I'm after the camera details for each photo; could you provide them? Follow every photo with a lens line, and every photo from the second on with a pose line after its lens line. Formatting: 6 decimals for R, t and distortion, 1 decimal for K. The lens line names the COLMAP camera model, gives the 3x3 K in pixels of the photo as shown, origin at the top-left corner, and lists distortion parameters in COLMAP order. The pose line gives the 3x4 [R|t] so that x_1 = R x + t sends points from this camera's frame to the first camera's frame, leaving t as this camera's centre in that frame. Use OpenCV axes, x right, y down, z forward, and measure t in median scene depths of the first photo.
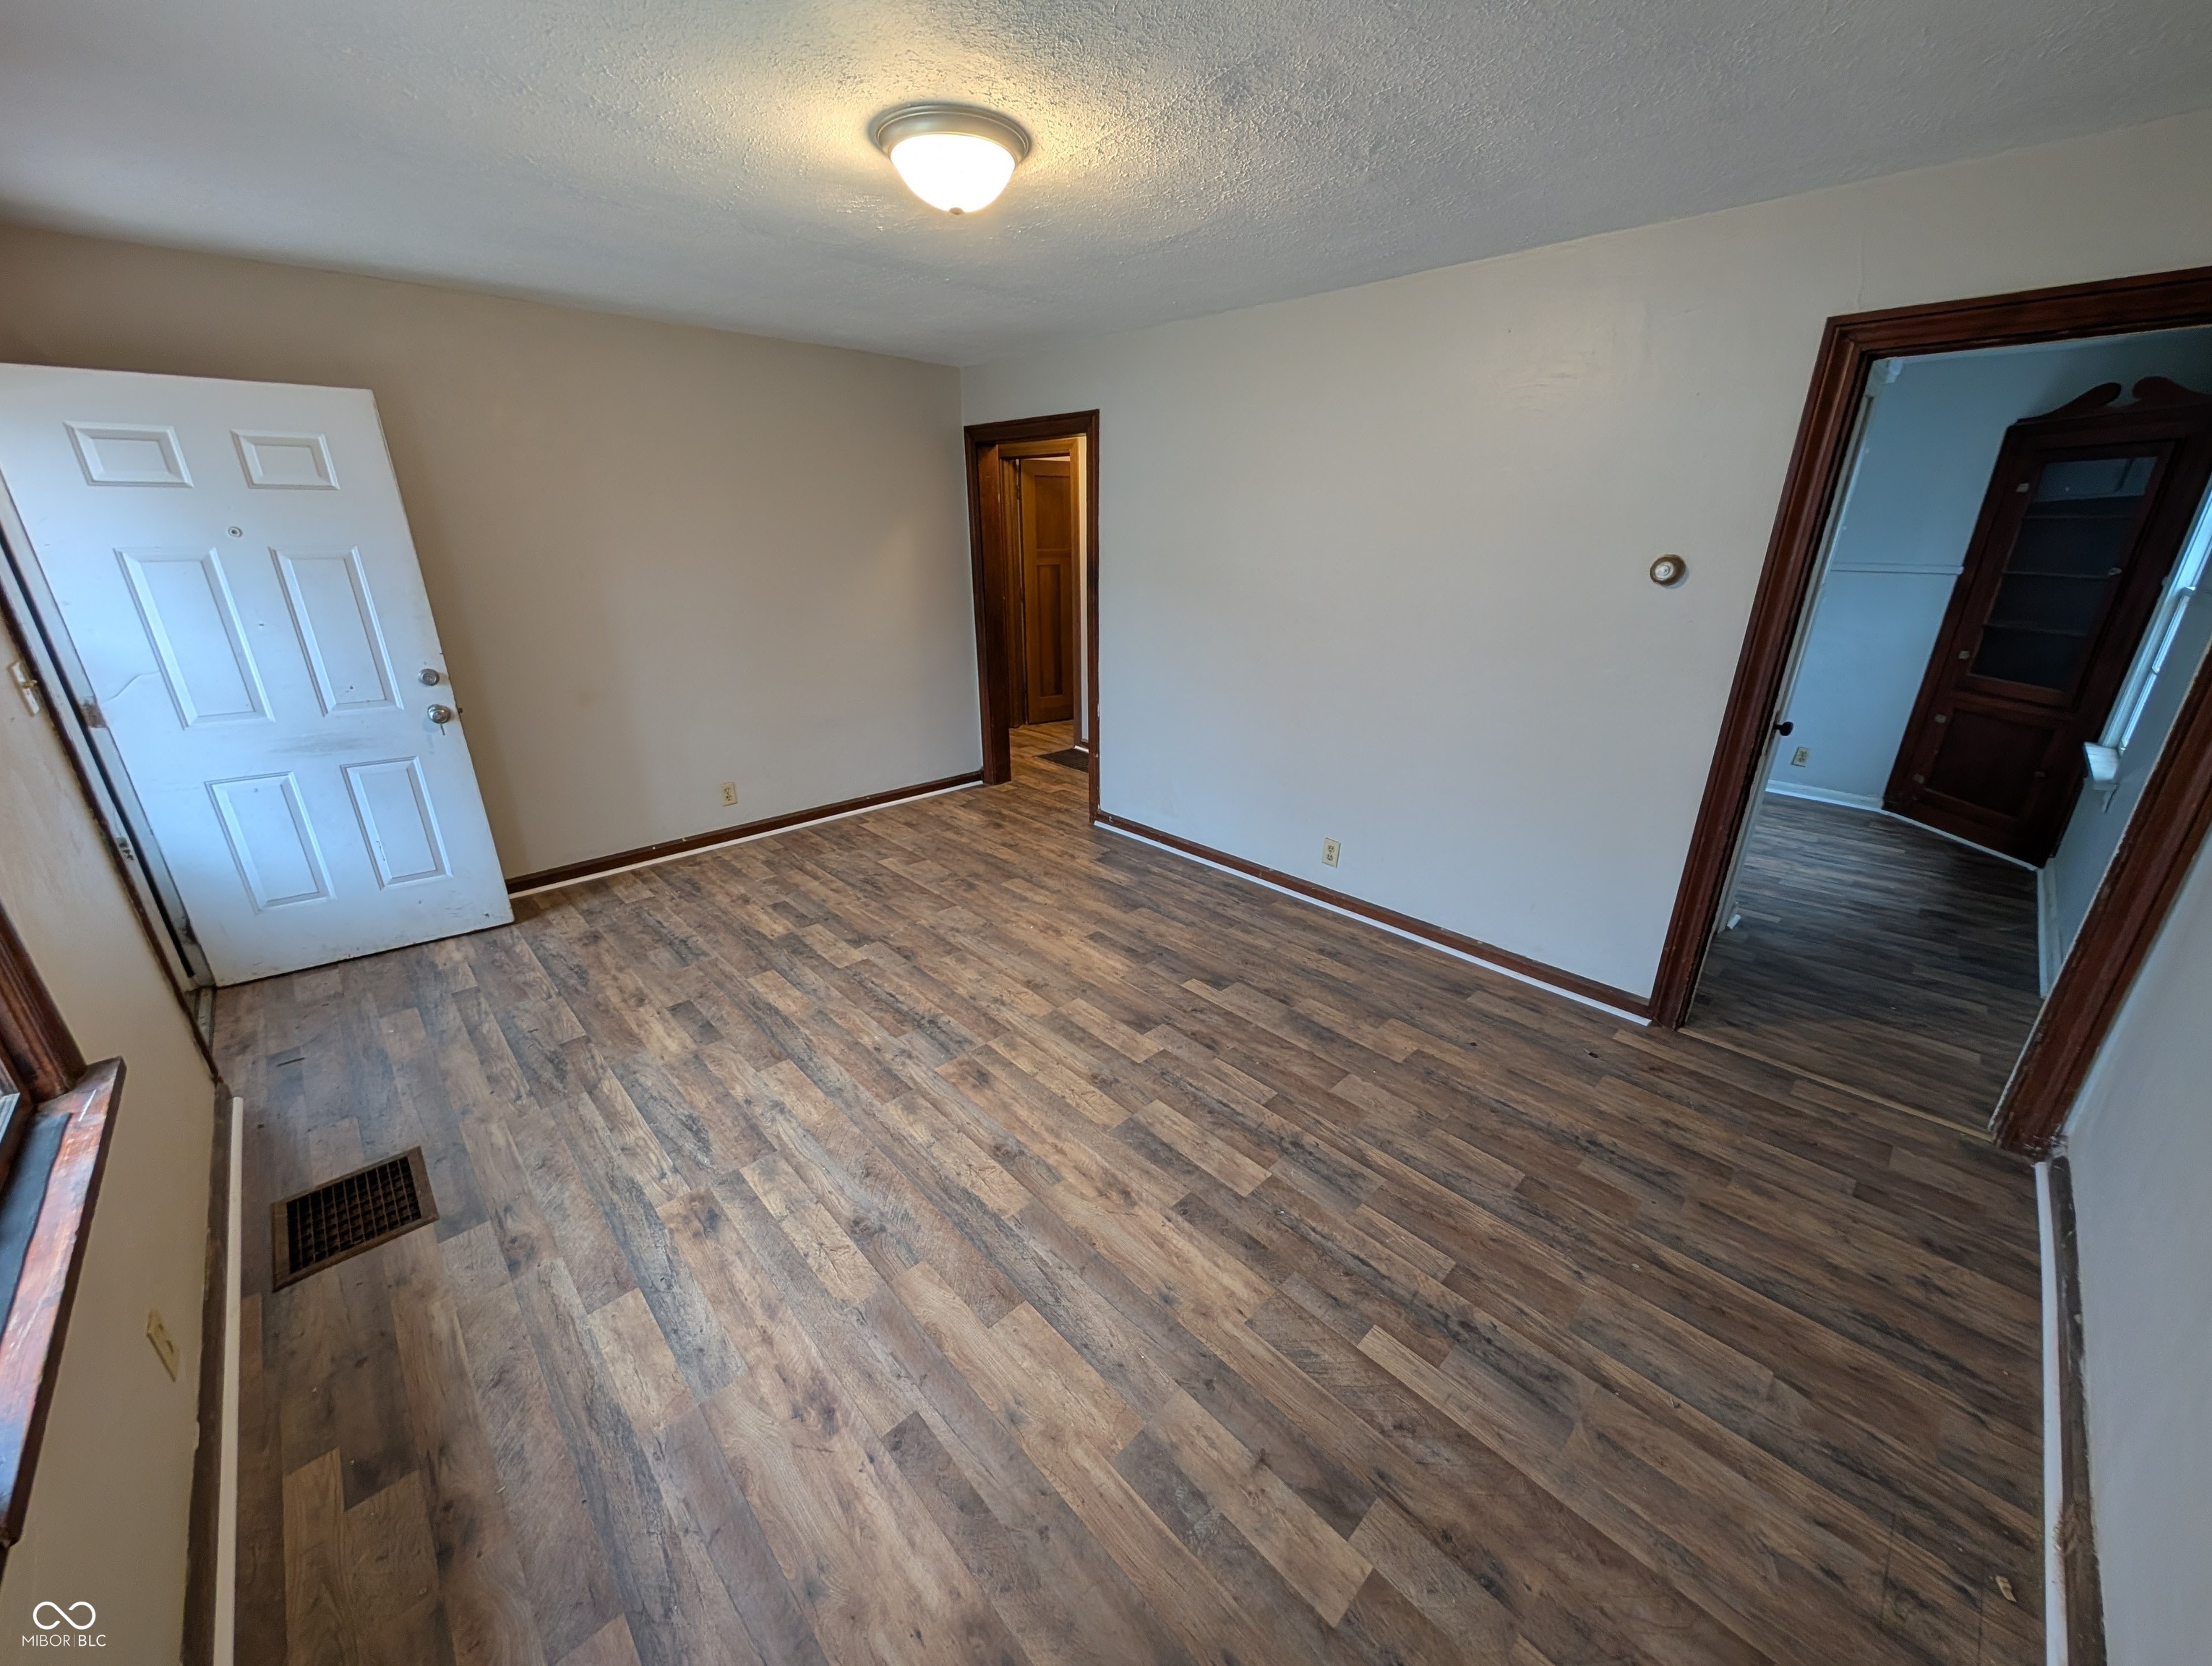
lens RADIAL K [[833.2, 0, 1100.1], [0, 833.2, 830.6], [0, 0, 1]] dist [-0.001332, -0.000309]
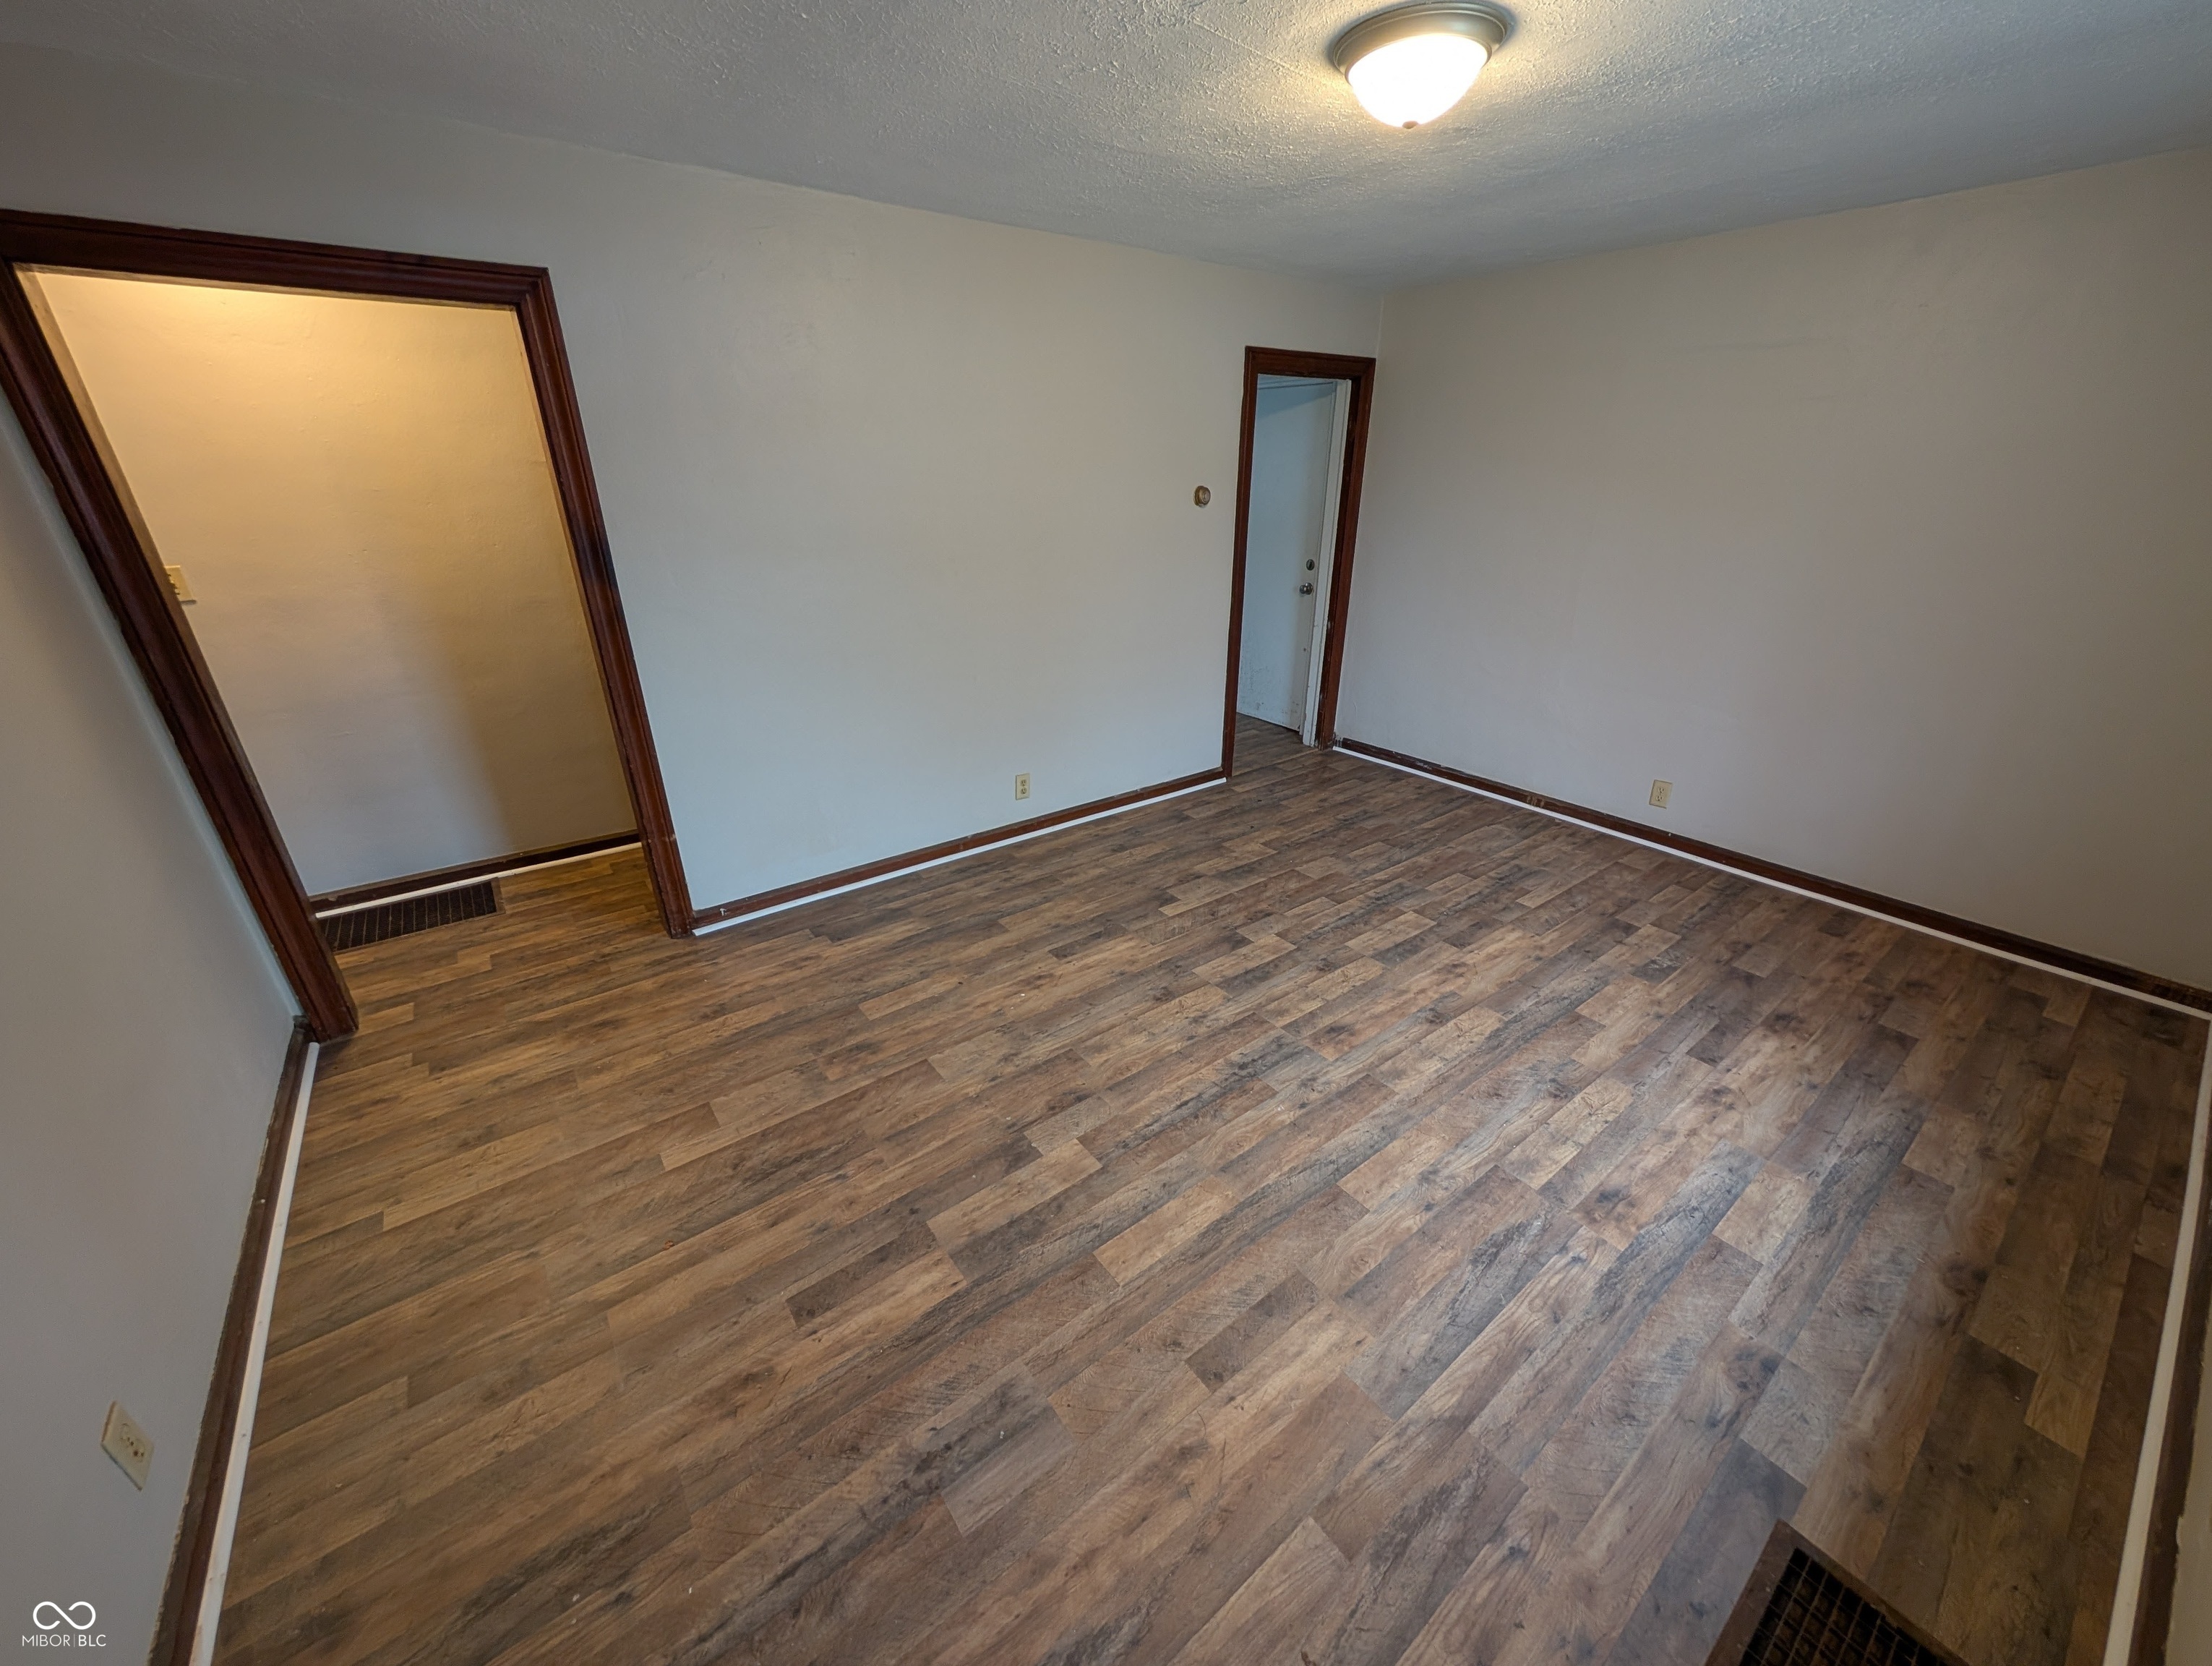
lens RADIAL K [[833.2, 0, 1071.7], [0, 833.2, 854.7], [0, 0, 1]] dist [-0.001332, -0.000309]
pose [[0.125290, -0.423736, 0.897079, -1.103023], [0.348398, 0.865410, 0.360118, -0.406721], [-0.928936, 0.267421, 0.256056, 1.074942]]
